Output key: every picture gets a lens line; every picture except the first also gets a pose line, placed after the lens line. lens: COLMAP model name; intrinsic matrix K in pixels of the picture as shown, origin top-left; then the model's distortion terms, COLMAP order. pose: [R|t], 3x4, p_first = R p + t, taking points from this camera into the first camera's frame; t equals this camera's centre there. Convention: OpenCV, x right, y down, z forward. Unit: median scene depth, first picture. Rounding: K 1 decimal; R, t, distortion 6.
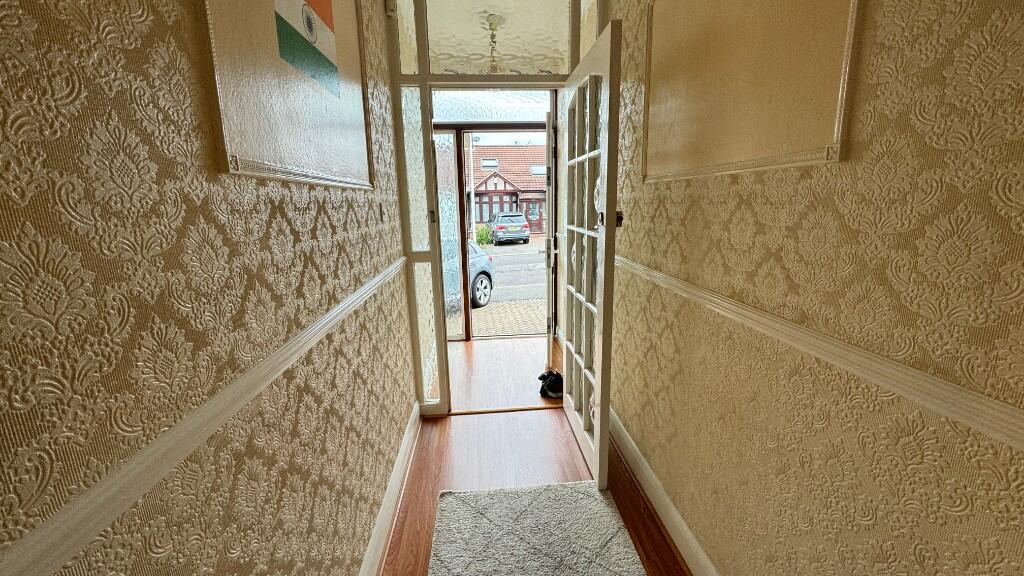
lens RADIAL K [[407.1, 0, 509.5], [0, 407.1, 289.2], [0, 0, 1]] dist [-0.002527, 0.000314]
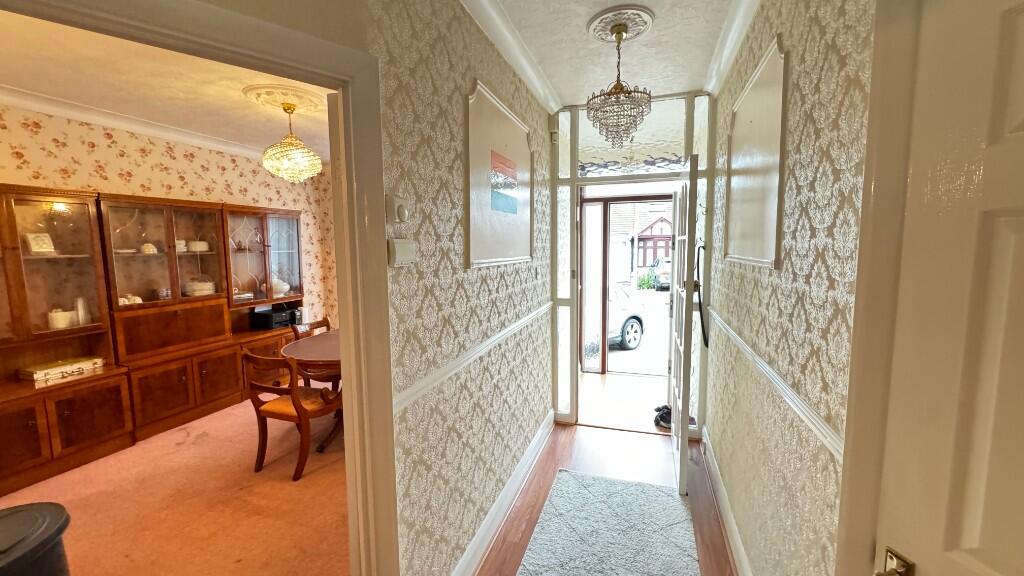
lens RADIAL K [[407.1, 0, 510.0], [0, 407.1, 294.1], [0, 0, 1]] dist [-0.002527, 0.000314]
pose [[0.921818, 0.056710, -0.383452, 0.091454], [-0.089861, 0.993555, -0.069086, 0.003069], [0.377063, 0.098142, 0.920973, -0.219277]]
